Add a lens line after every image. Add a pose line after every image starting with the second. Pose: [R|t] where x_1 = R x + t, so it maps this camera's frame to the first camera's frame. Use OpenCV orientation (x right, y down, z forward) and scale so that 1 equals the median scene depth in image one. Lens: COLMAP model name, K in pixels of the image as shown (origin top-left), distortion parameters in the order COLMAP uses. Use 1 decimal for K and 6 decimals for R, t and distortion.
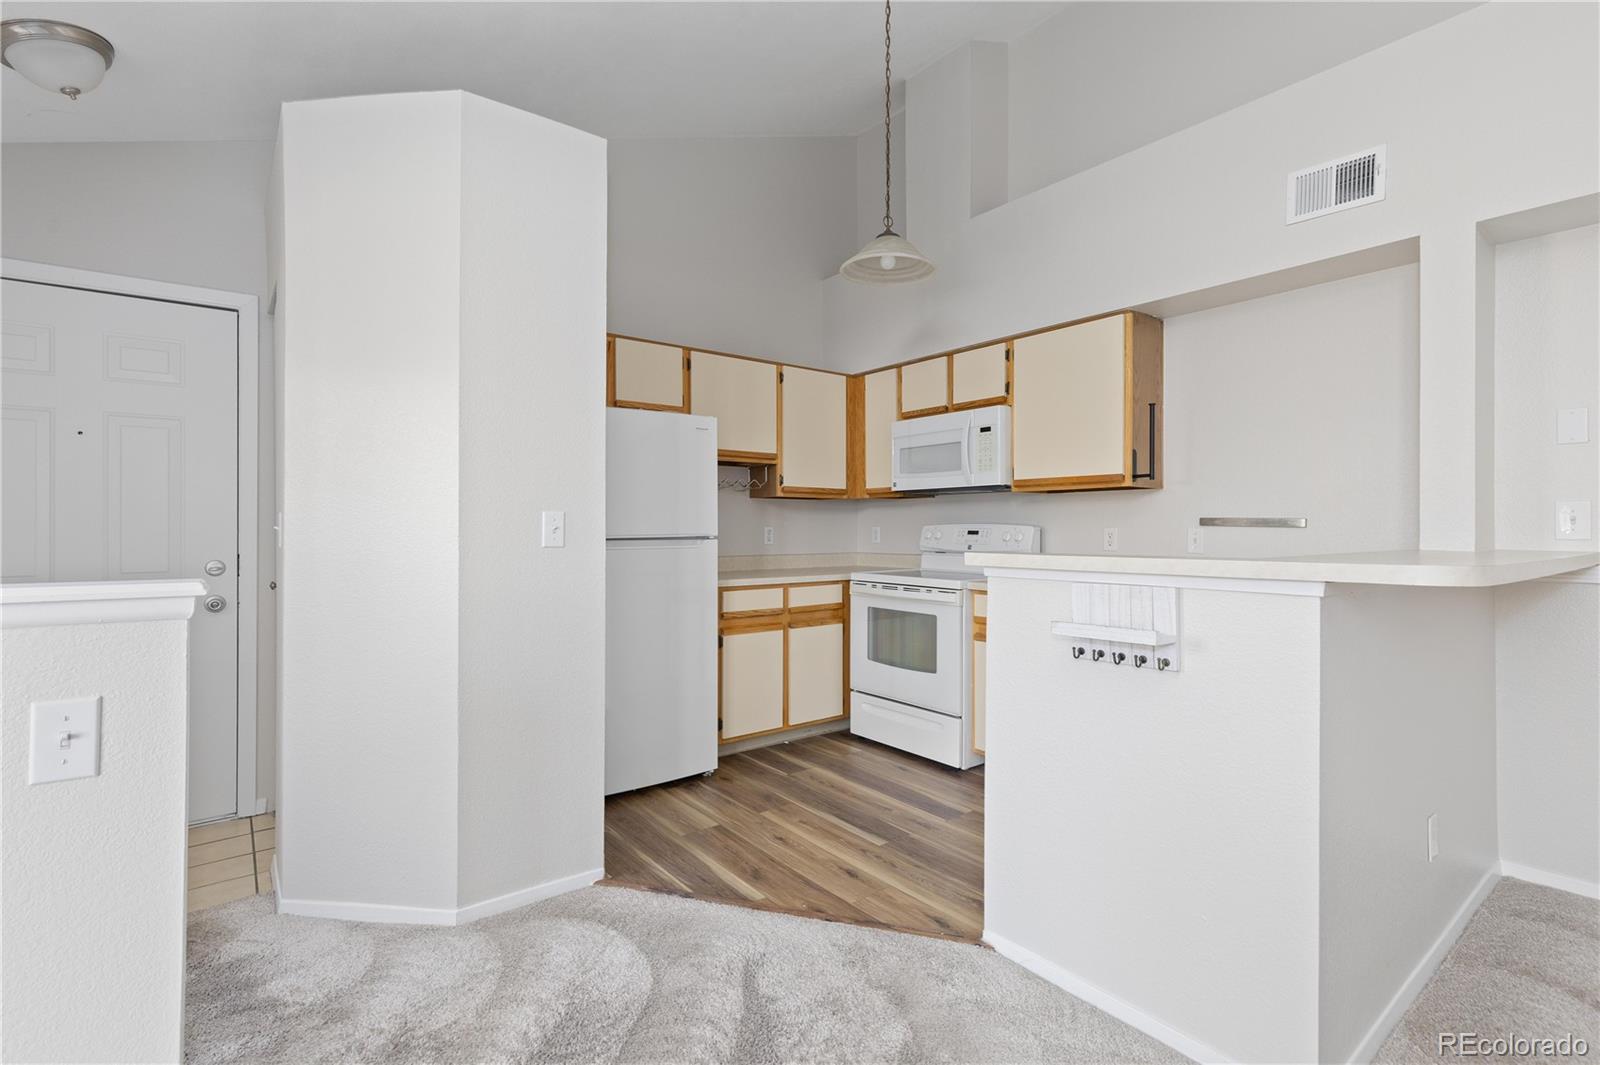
lens RADIAL K [[731.9, 0, 793.2], [0, 731.9, 525.2], [0, 0, 1]] dist [0.008187, -0.001331]
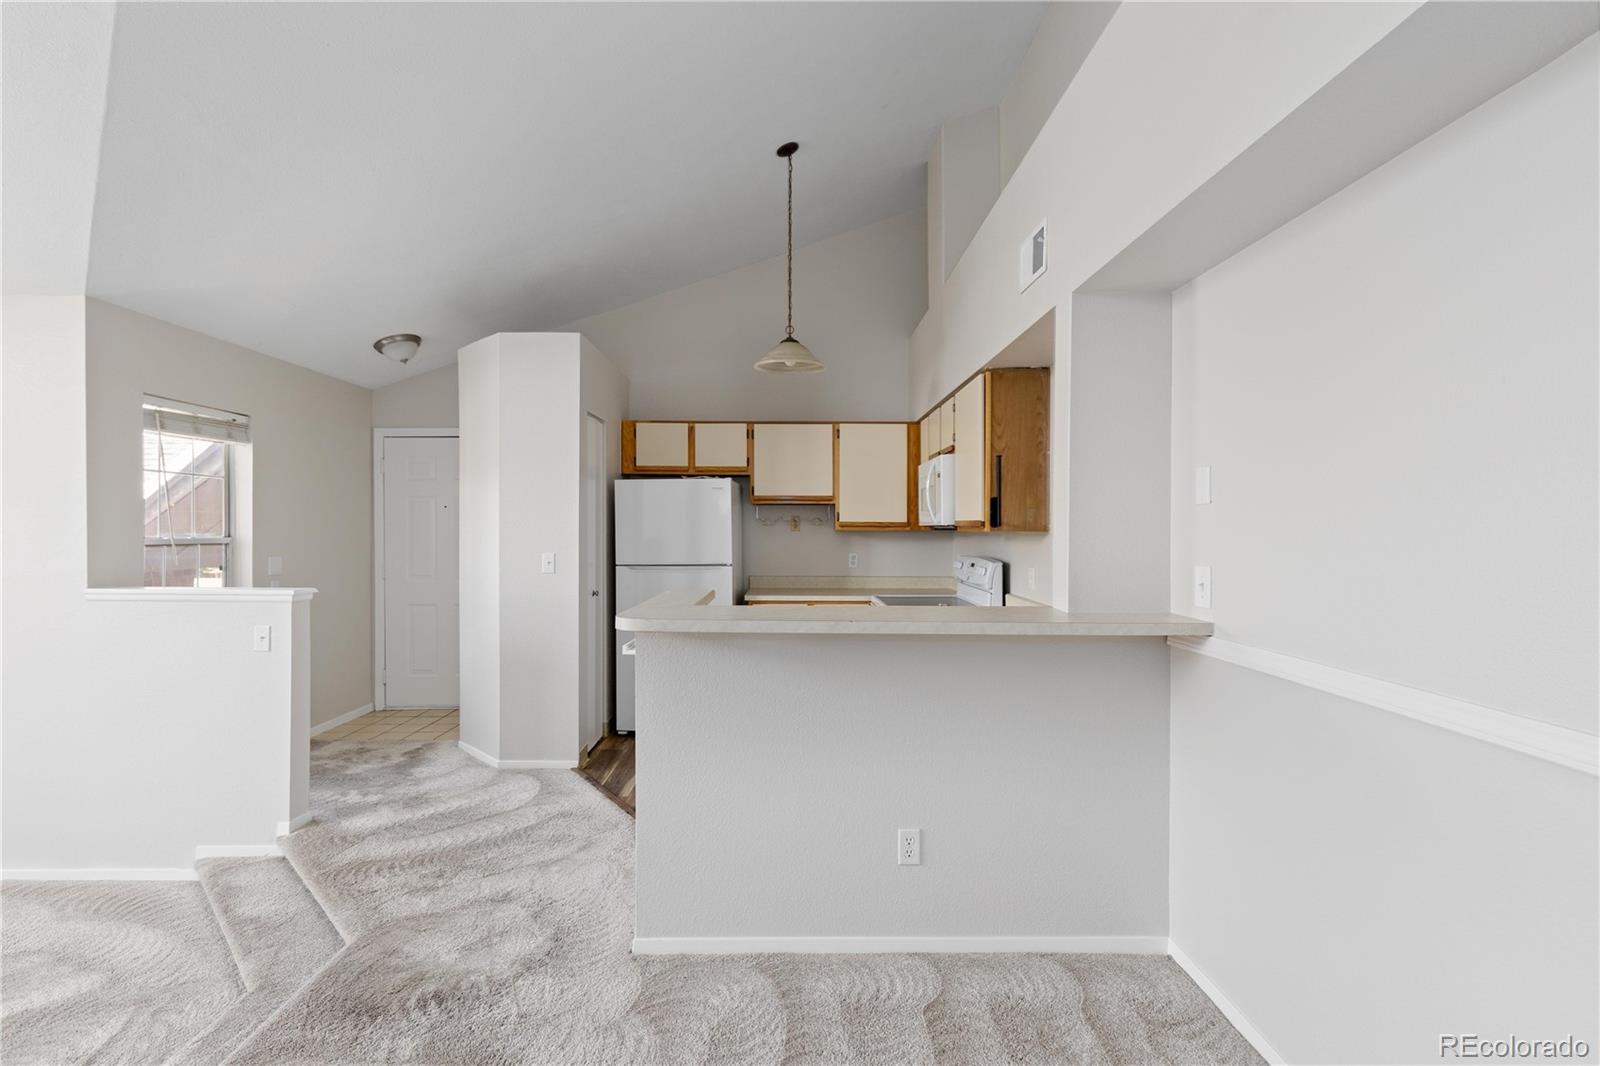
lens RADIAL K [[731.9, 0, 795.5], [0, 731.9, 536.0], [0, 0, 1]] dist [0.008187, -0.001331]
pose [[0.794119, 0.008662, -0.607701, 0.778564], [0.001296, 0.999872, 0.015946, -0.056202], [0.607761, -0.013450, 0.794006, -0.029633]]
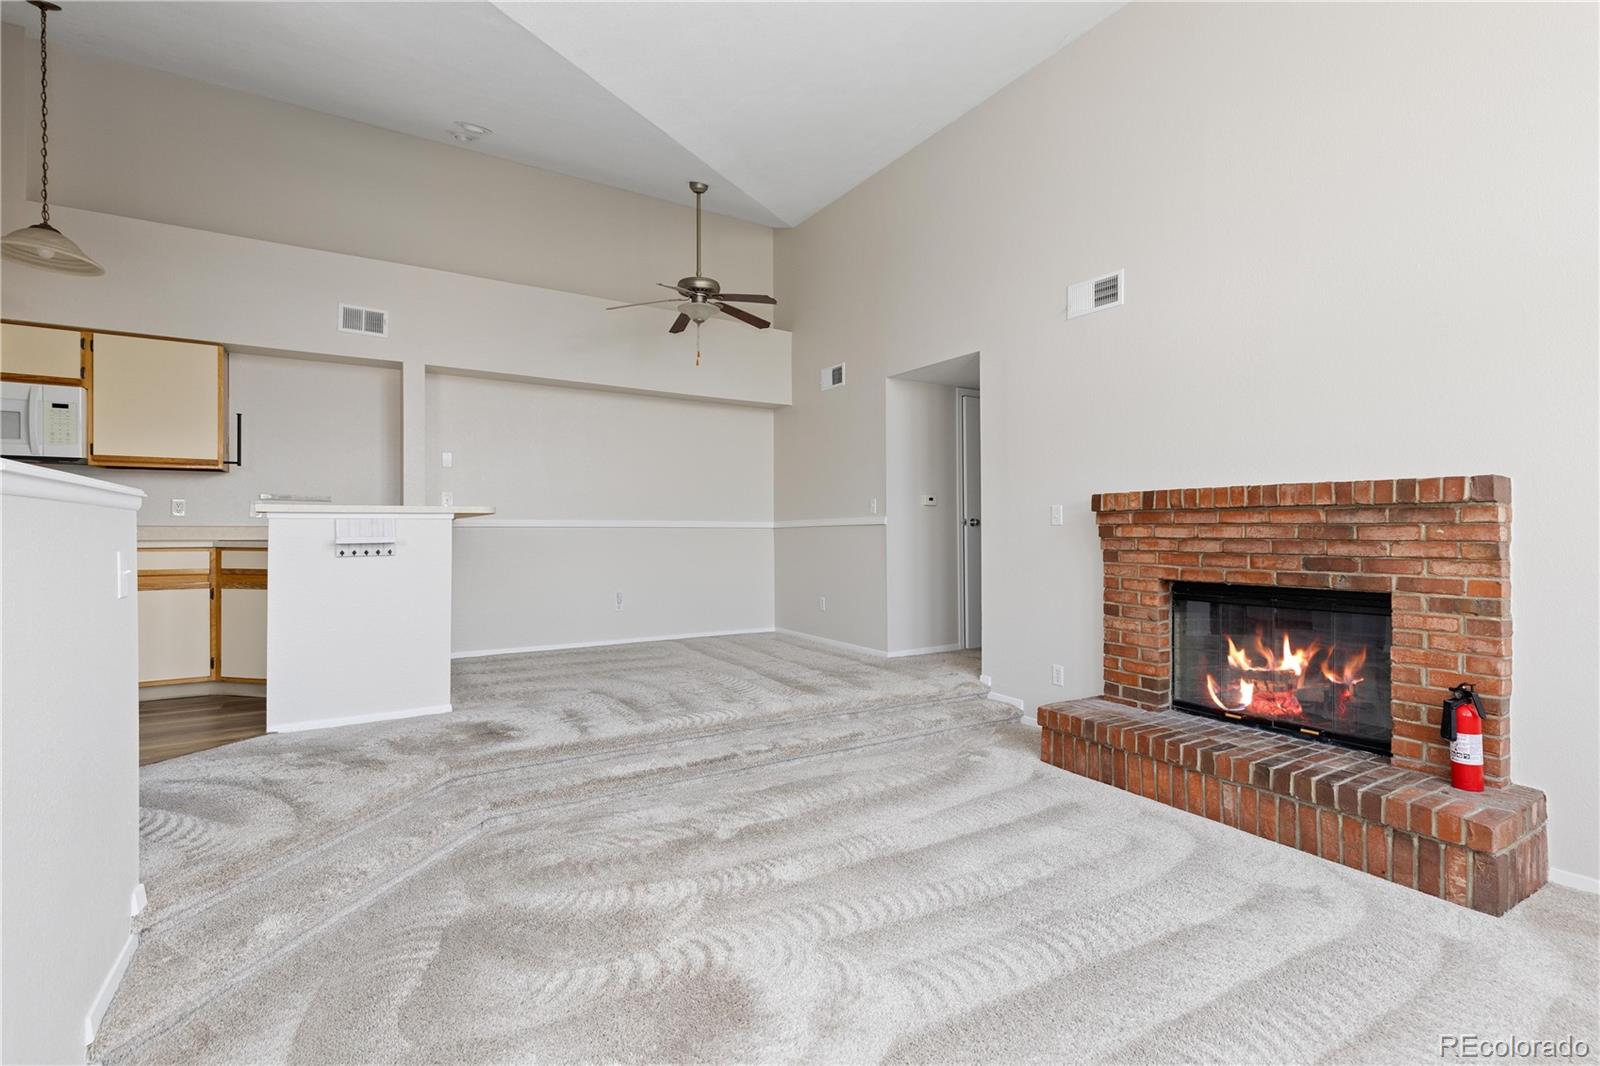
lens RADIAL K [[731.9, 0, 794.4], [0, 731.9, 527.5], [0, 0, 1]] dist [0.008187, -0.001331]
pose [[0.105910, 0.003258, 0.994370, -0.725769], [-0.002948, 0.999991, -0.002963, 0.052553], [-0.994371, -0.002618, 0.105919, -0.215642]]
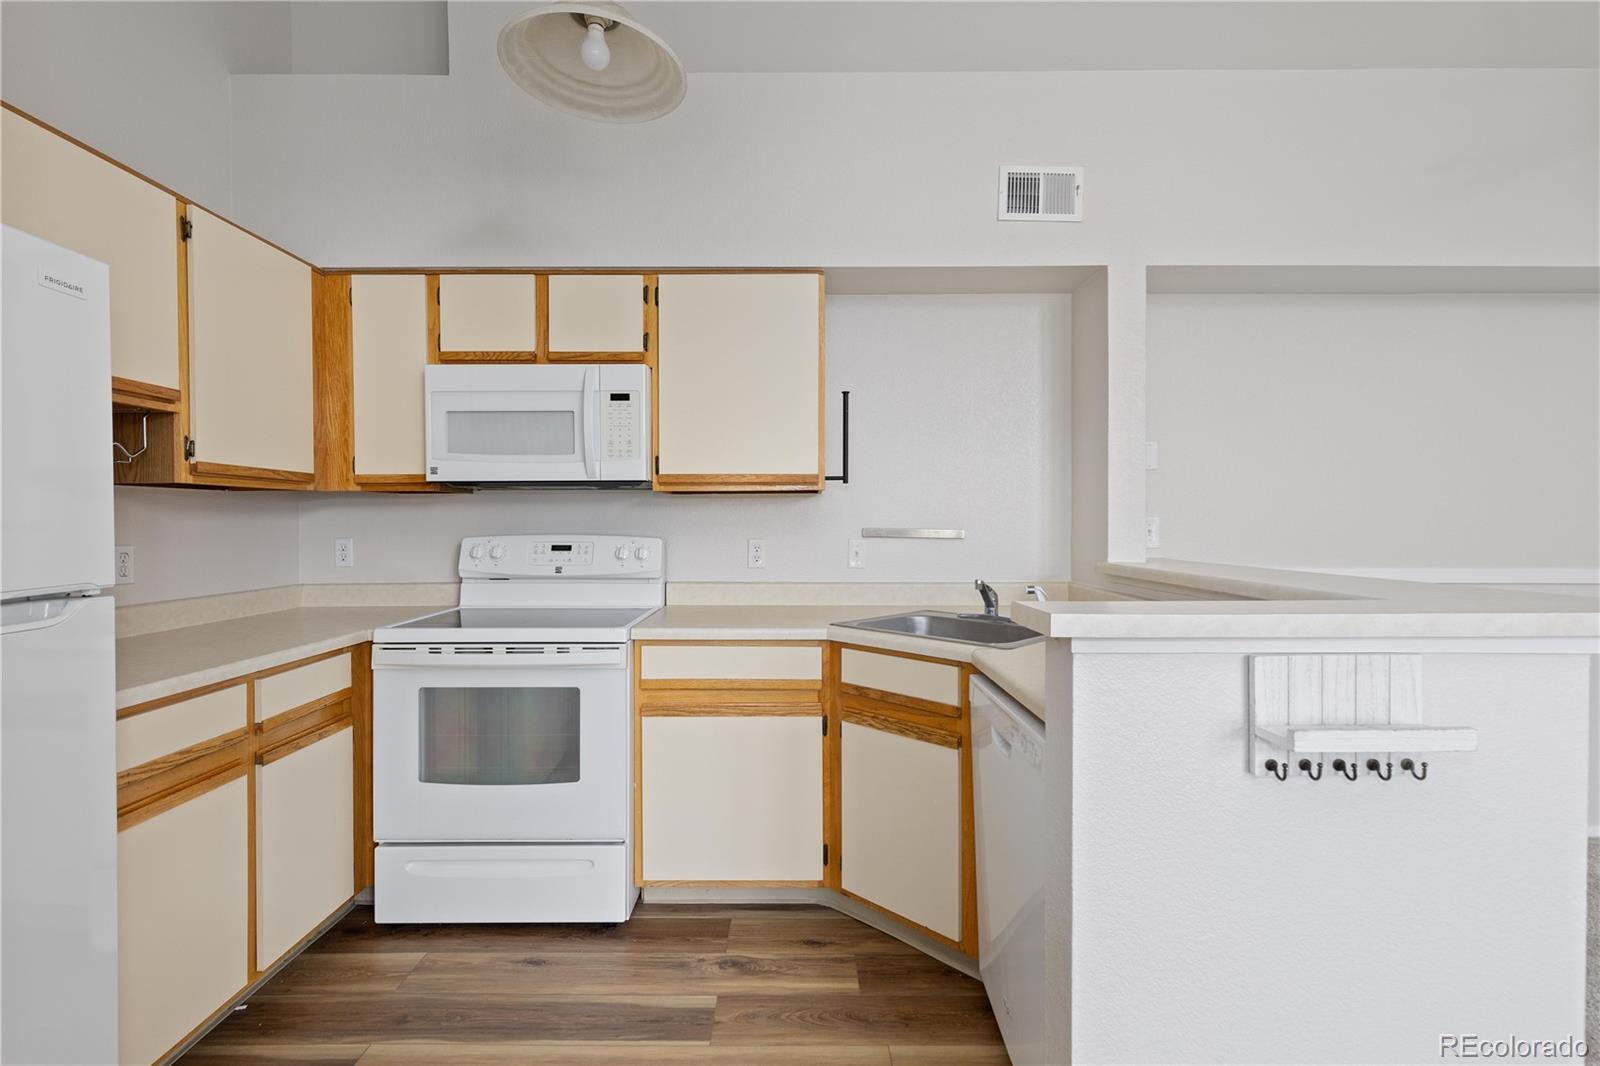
lens RADIAL K [[731.9, 0, 794.1], [0, 731.9, 526.9], [0, 0, 1]] dist [0.008187, -0.001331]
pose [[0.615007, -0.008523, 0.788475, -0.172590], [-0.000297, 0.999939, 0.011040, -0.018821], [-0.788521, -0.007024, 0.614967, 0.461162]]
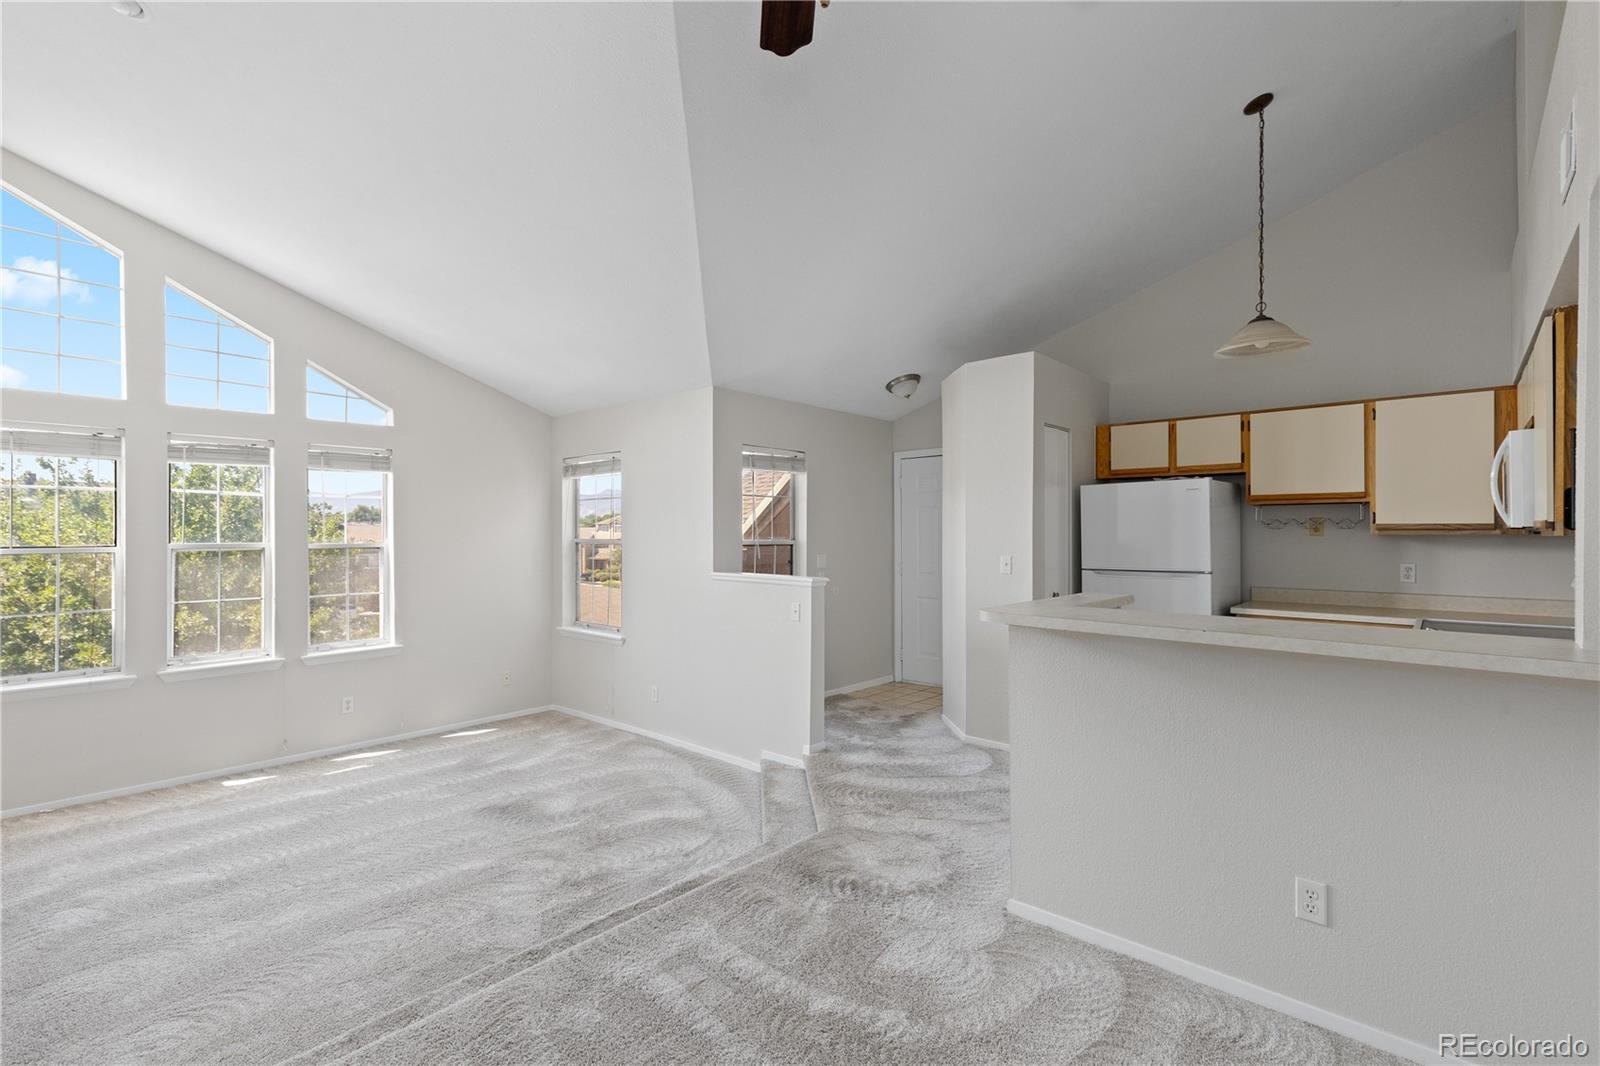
lens RADIAL K [[731.9, 0, 783.5], [0, 731.9, 531.8], [0, 0, 1]] dist [0.008187, -0.001331]
pose [[0.167494, -0.000838, -0.985873, 0.951933], [0.006169, 0.999981, 0.000198, -0.054634], [0.985854, -0.006115, 0.167495, 0.054409]]
